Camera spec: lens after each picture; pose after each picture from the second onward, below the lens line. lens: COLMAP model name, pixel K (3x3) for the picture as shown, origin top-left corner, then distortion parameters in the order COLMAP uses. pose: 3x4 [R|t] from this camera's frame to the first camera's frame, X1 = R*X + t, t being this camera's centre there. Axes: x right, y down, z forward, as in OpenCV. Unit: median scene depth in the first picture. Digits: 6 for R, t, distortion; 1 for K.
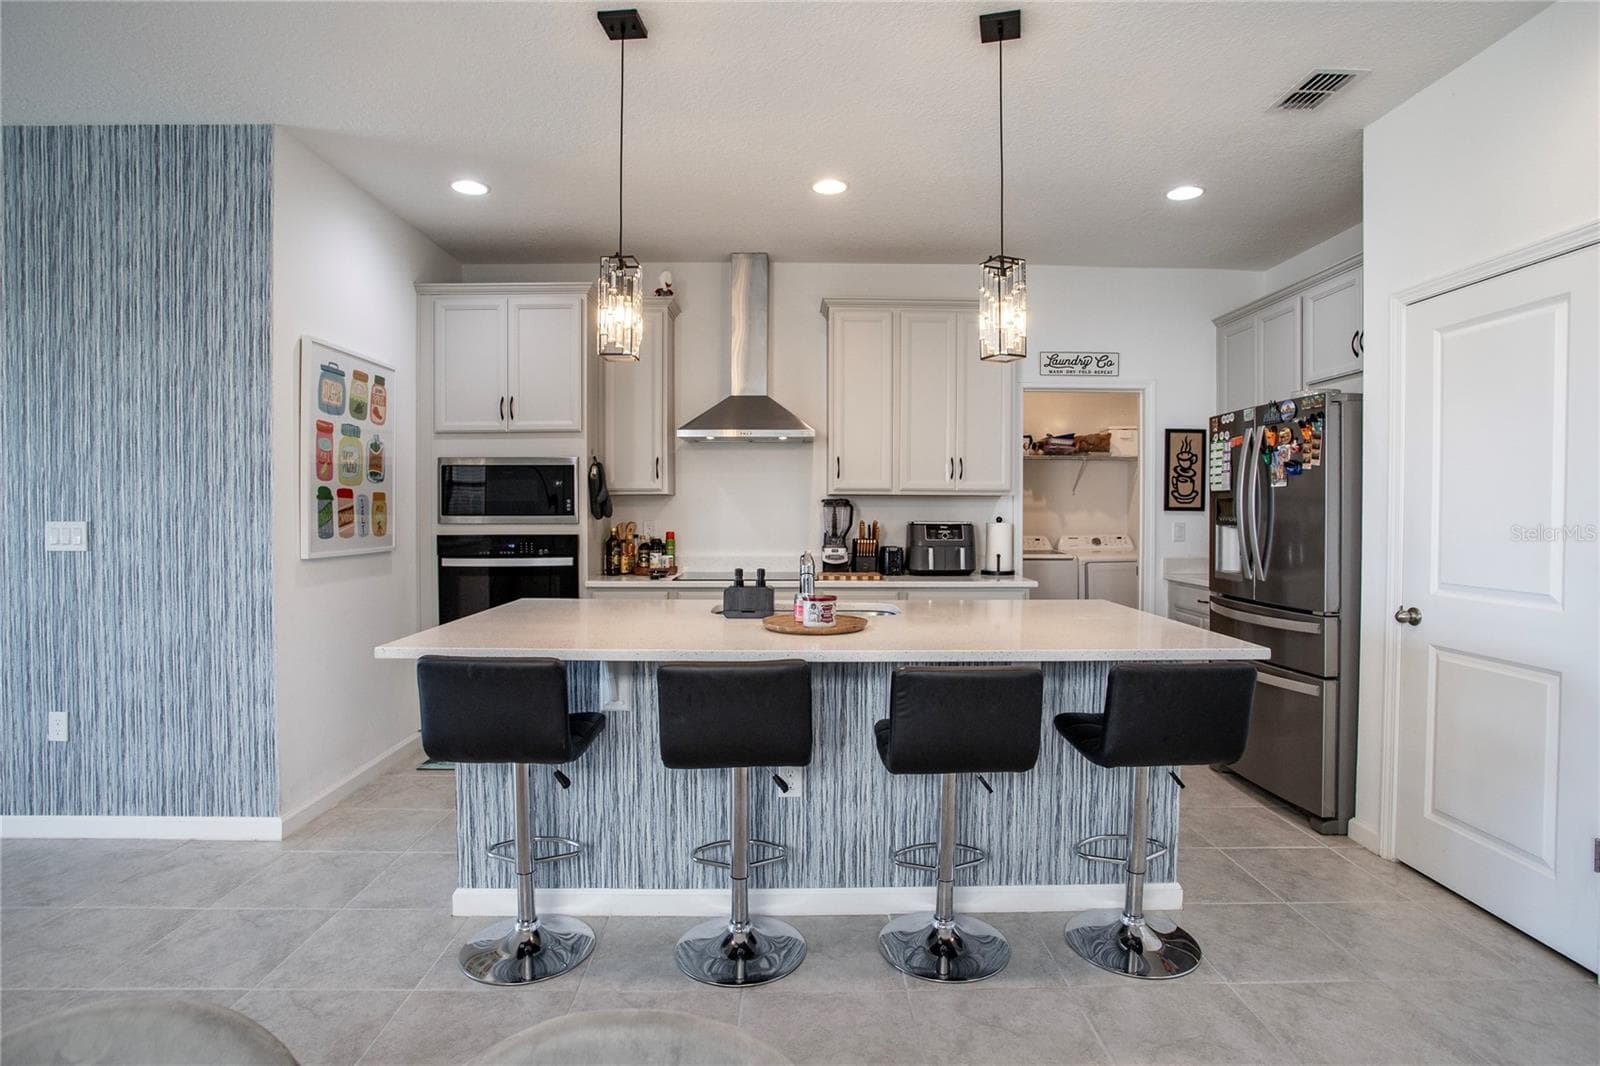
lens RADIAL K [[819.2, 0, 802.4], [0, 819.2, 527.1], [0, 0, 1]] dist [-0.070834, 0.026845]
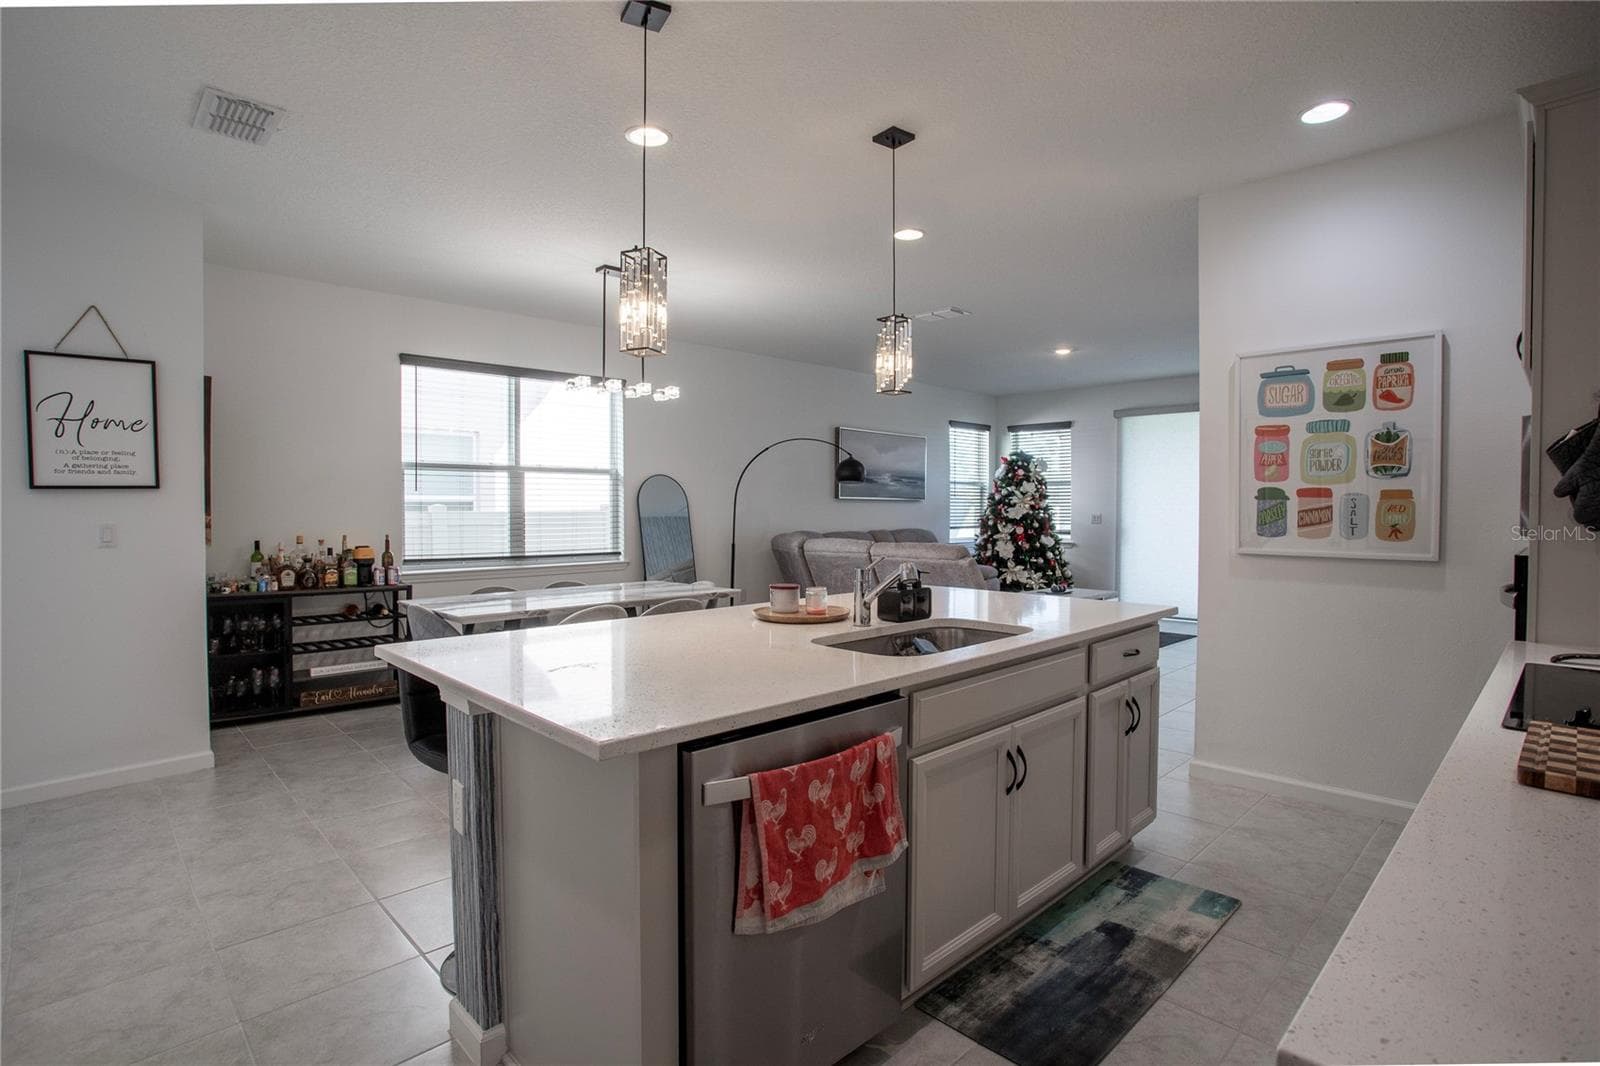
lens RADIAL K [[800.2, 0, 805.1], [0, 800.2, 527.7], [0, 0, 1]] dist [-0.076328, 0.038049]
pose [[-0.726399, 0.015753, -0.687093, 0.492309], [-0.017087, 0.999014, 0.040968, -0.026081], [0.687061, 0.041500, -0.725414, 1.176772]]
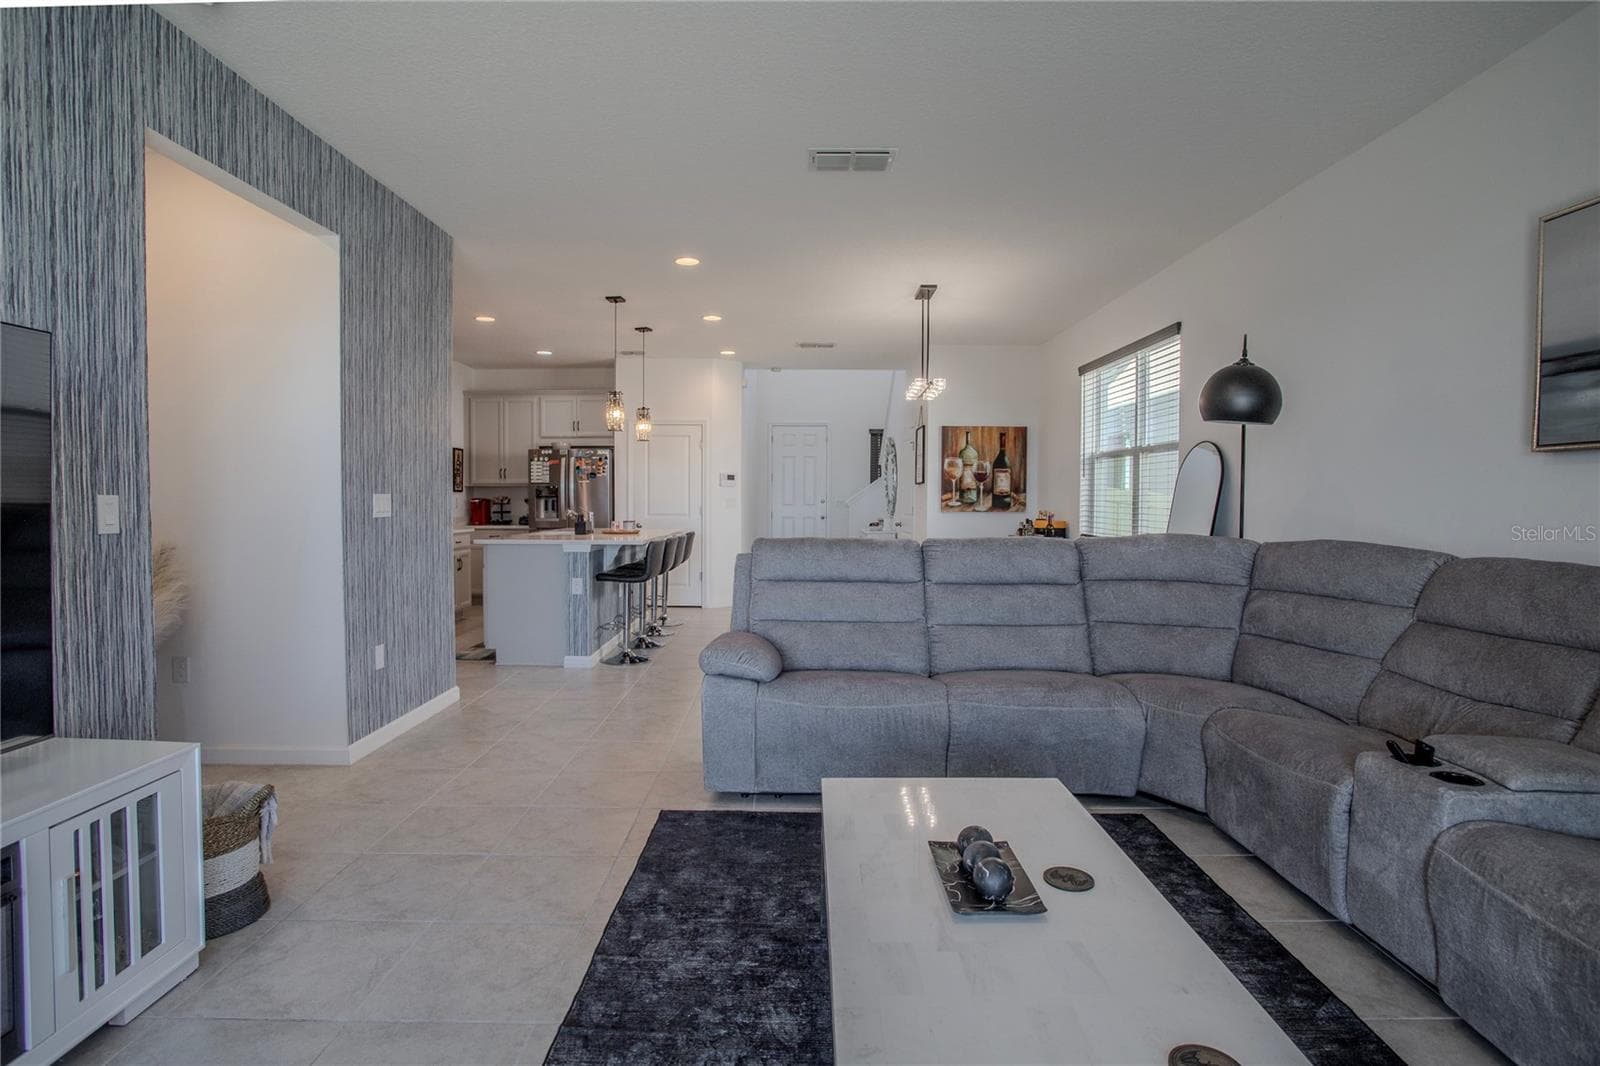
lens RADIAL K [[819.2, 0, 802.4], [0, 819.2, 527.1], [0, 0, 1]] dist [-0.070834, 0.026845]
pose [[0.003058, -0.036914, 0.999314, -1.807053], [0.019098, 0.999138, 0.036849, 0.009631], [-0.999813, 0.018972, 0.003760, 0.254243]]
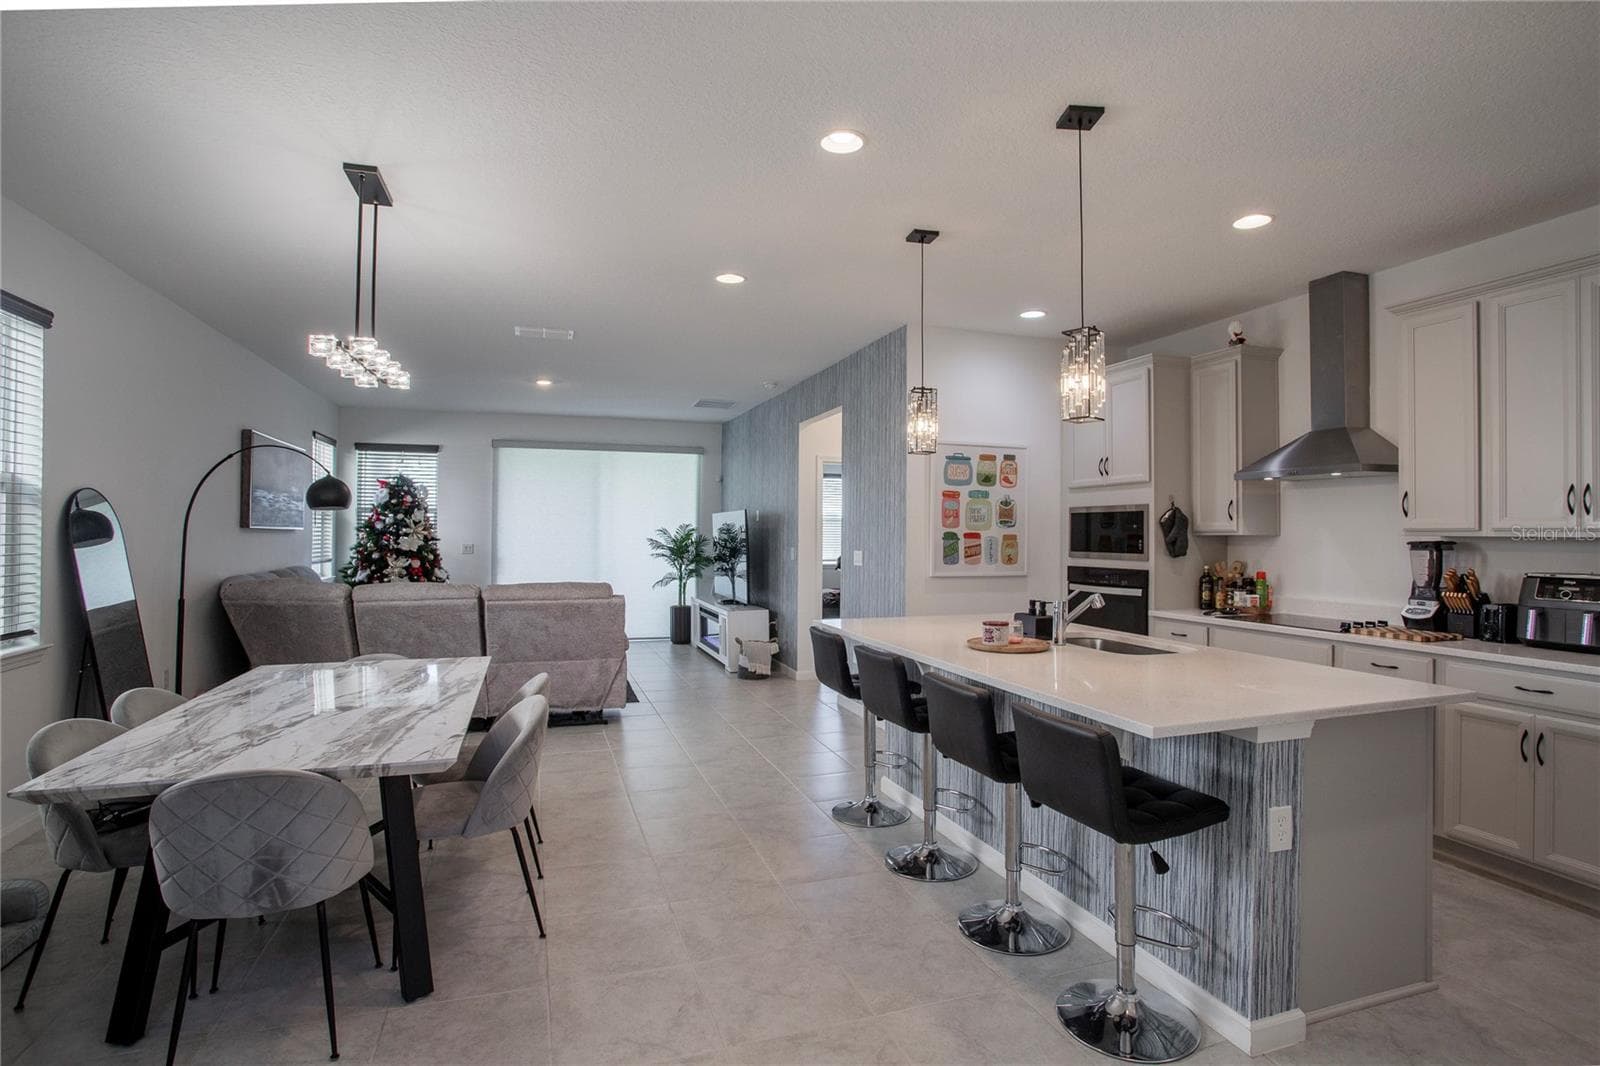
lens RADIAL K [[800.2, 0, 805.1], [0, 800.2, 527.7], [0, 0, 1]] dist [-0.076328, 0.038049]
pose [[0.312926, -0.005195, -0.949763, 0.725330], [-0.026346, 0.999553, -0.014148, -0.025601], [0.949412, 0.029450, 0.312649, 0.204610]]
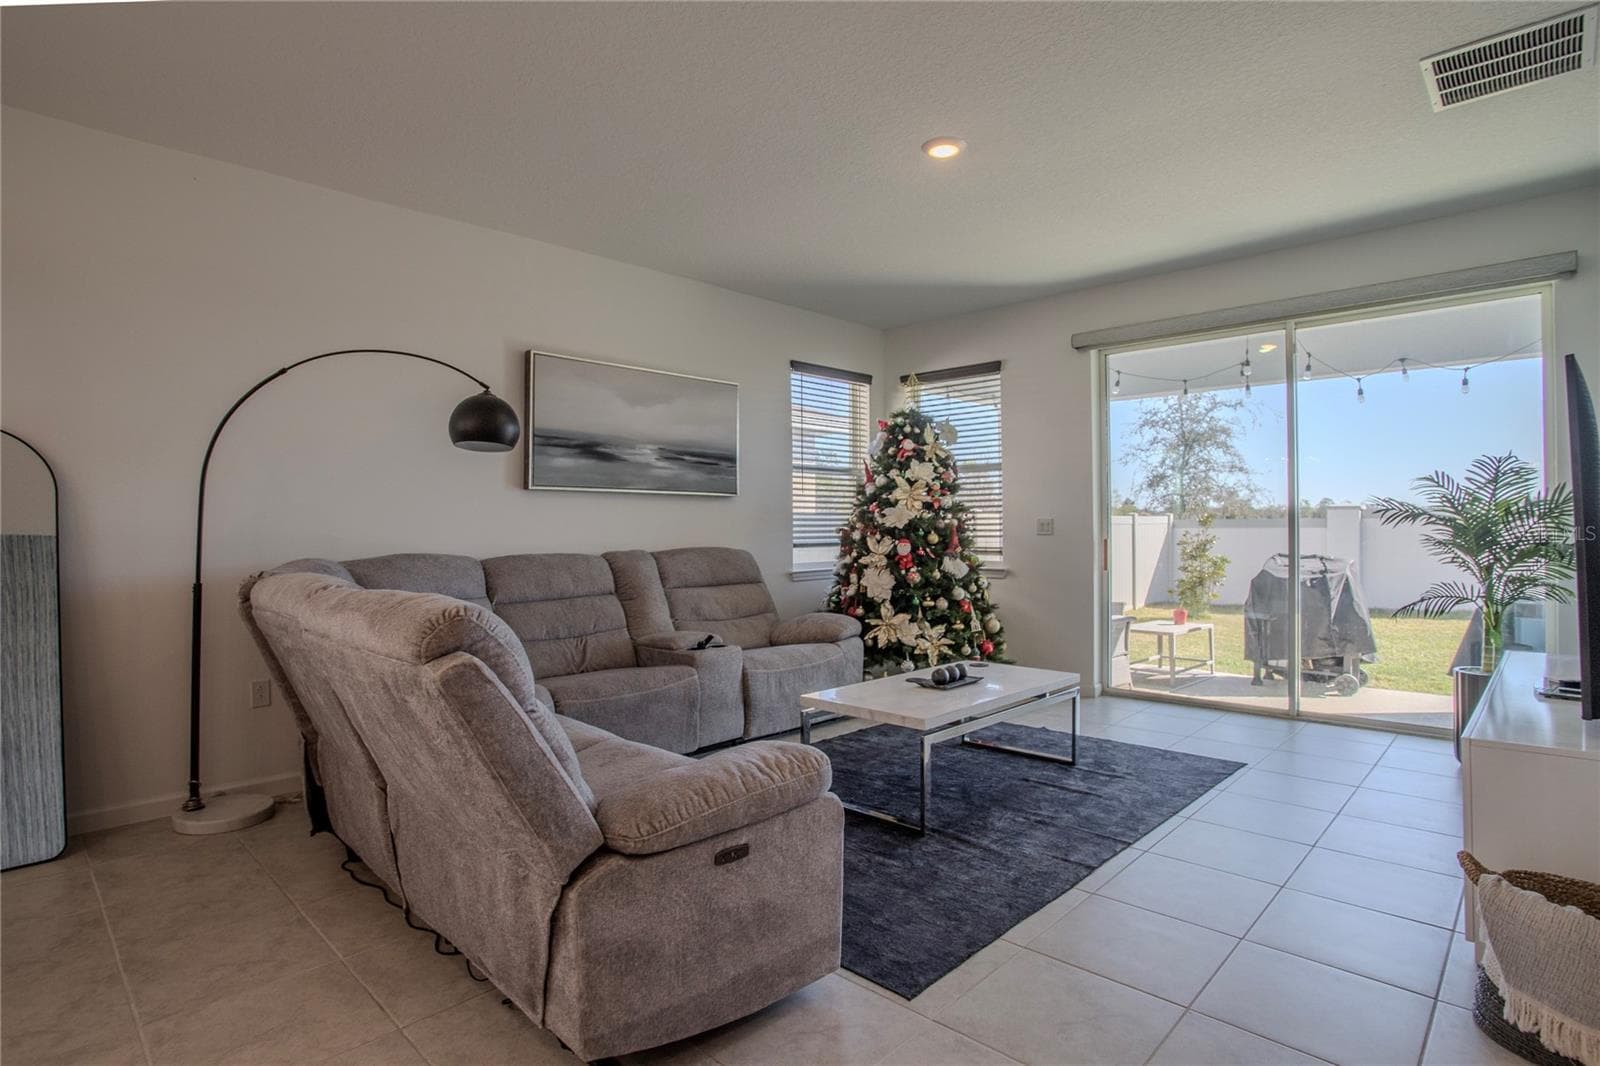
lens RADIAL K [[806.9, 0, 796.4], [0, 806.9, 526.6], [0, 0, 1]] dist [-0.086604, 0.038033]
pose [[-0.712103, 0.004174, -0.702063, -0.571276], [-0.009218, 0.999841, 0.015294, 0.014316], [0.702015, 0.017362, -0.711951, 0.700708]]
